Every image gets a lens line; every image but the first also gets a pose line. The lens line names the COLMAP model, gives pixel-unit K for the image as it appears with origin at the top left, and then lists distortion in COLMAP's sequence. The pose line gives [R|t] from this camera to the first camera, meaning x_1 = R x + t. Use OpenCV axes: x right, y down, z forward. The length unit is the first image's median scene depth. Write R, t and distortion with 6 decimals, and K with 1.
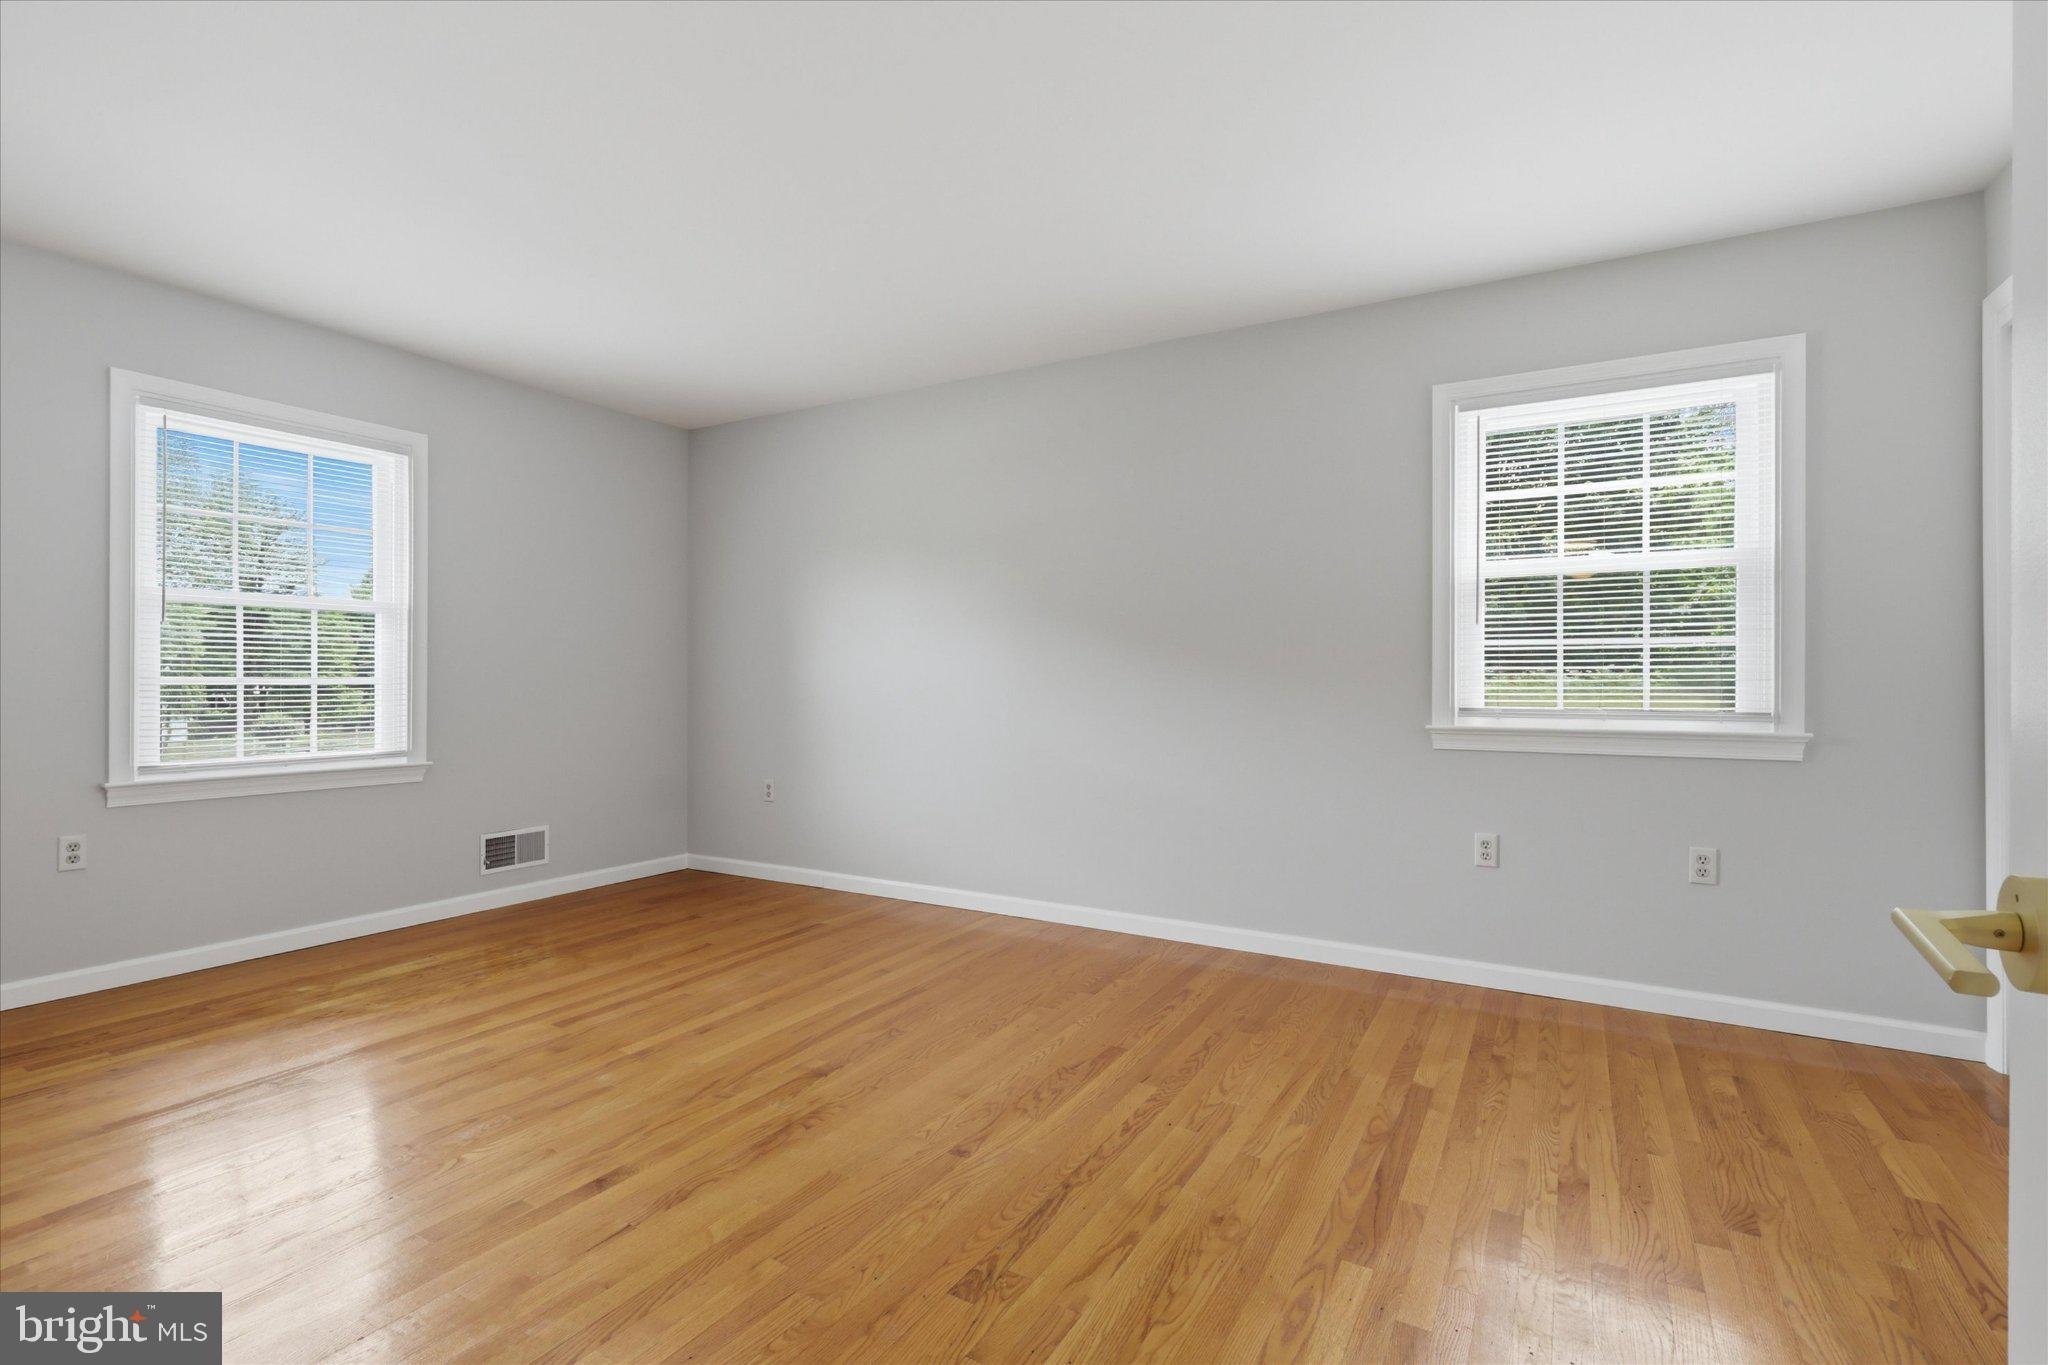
lens RADIAL K [[967.6, 0, 1018.3], [0, 967.6, 677.5], [0, 0, 1]] dist [-0.002260, -0.000541]
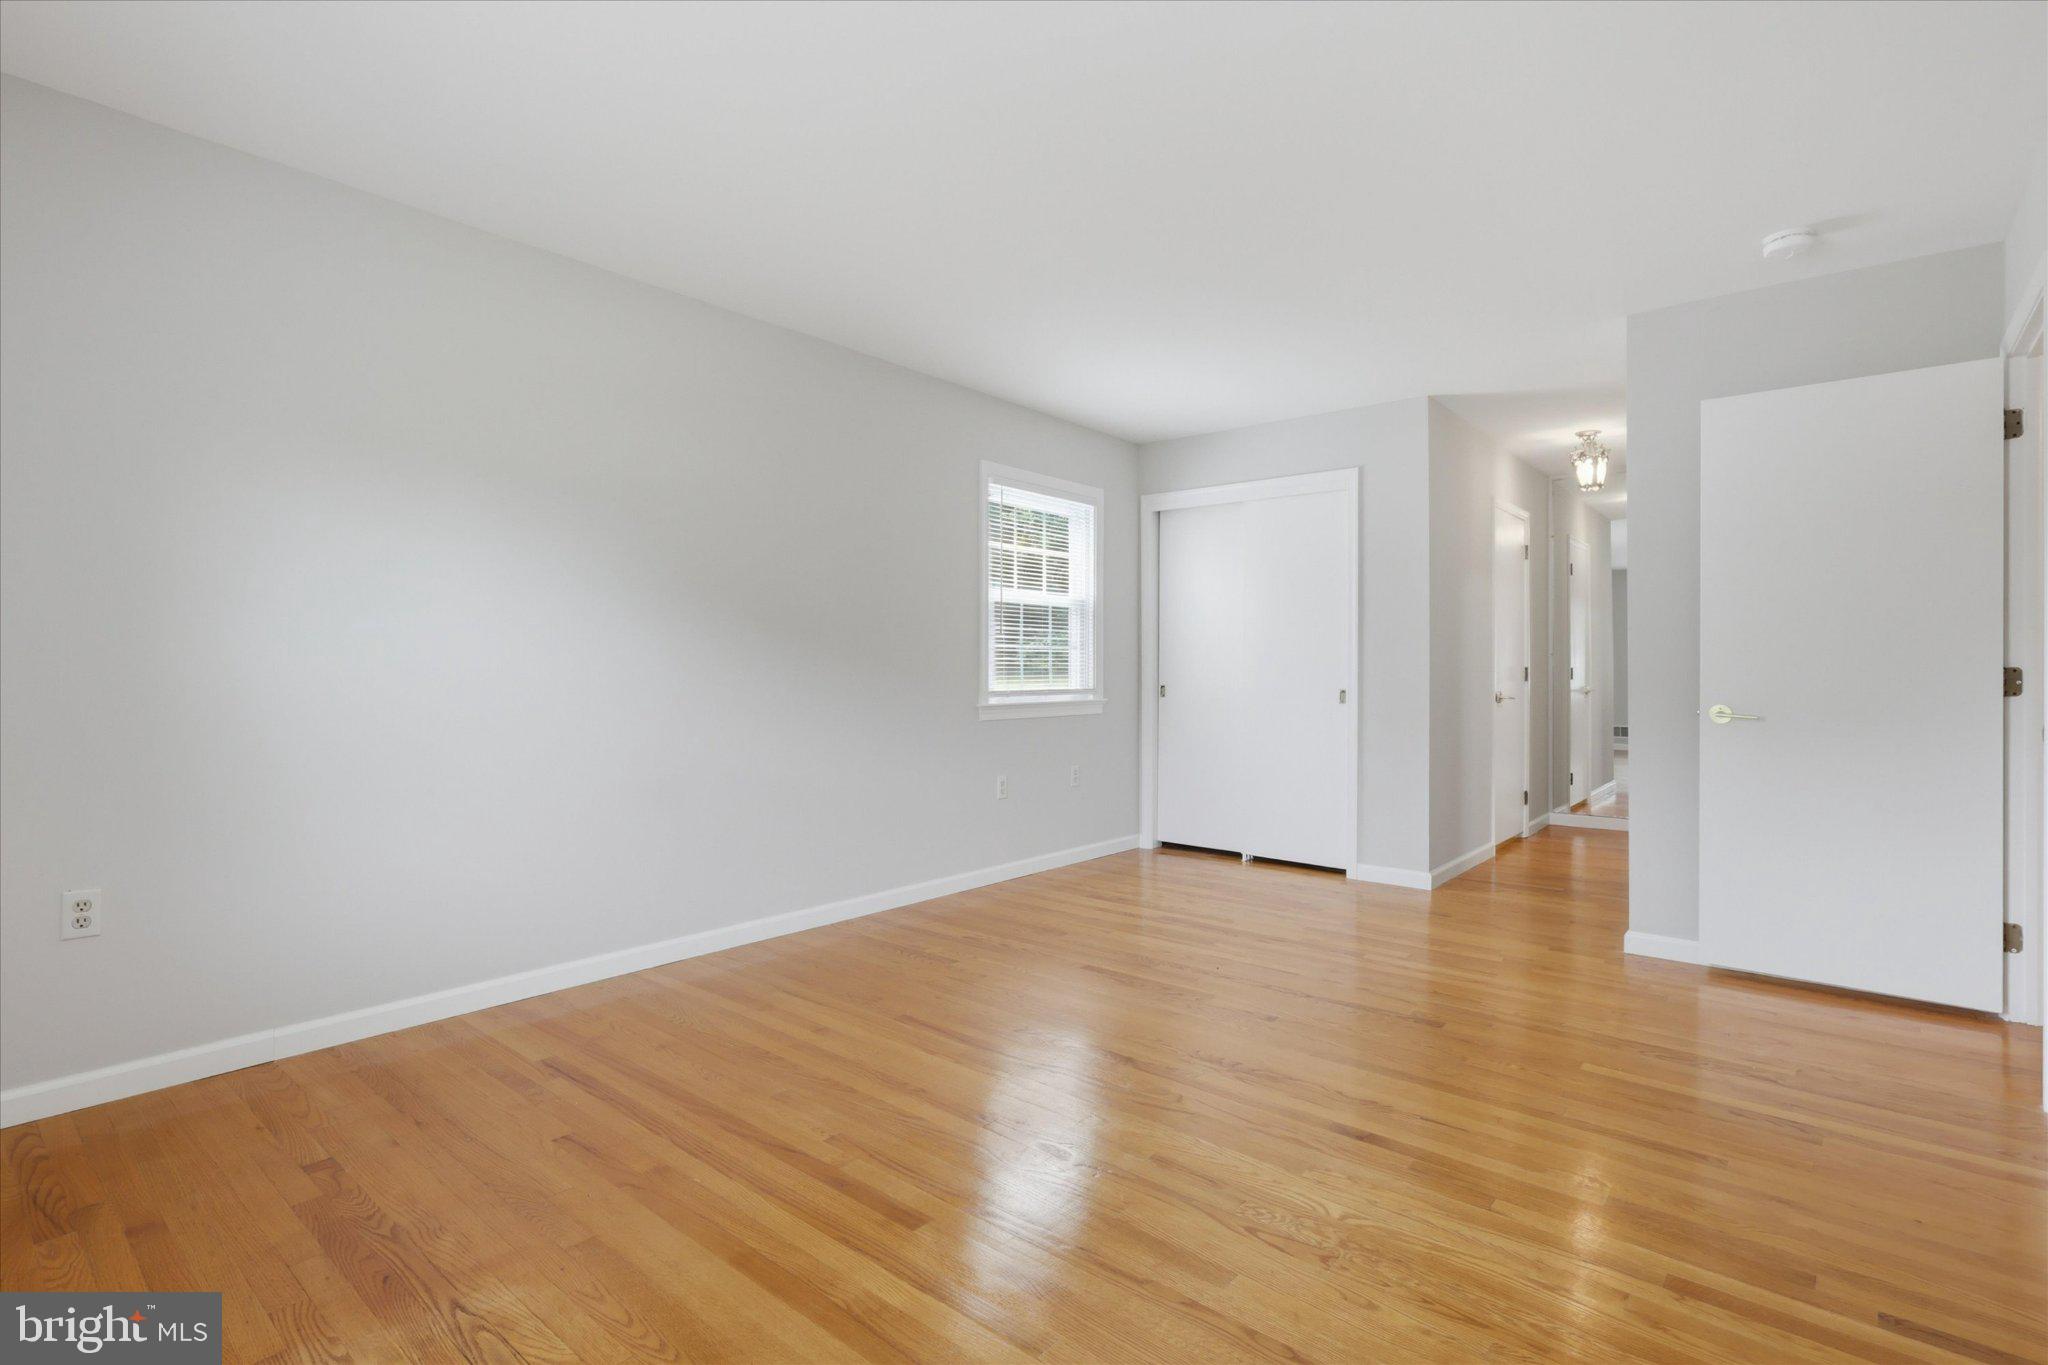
lens RADIAL K [[967.6, 0, 1018.3], [0, 967.6, 677.5], [0, 0, 1]] dist [-0.002260, -0.000541]
pose [[0.165622, -0.008415, 0.986153, -0.956917], [-0.002394, 0.999957, 0.008934, -0.000761], [-0.986186, -0.003841, 0.165595, 0.737749]]
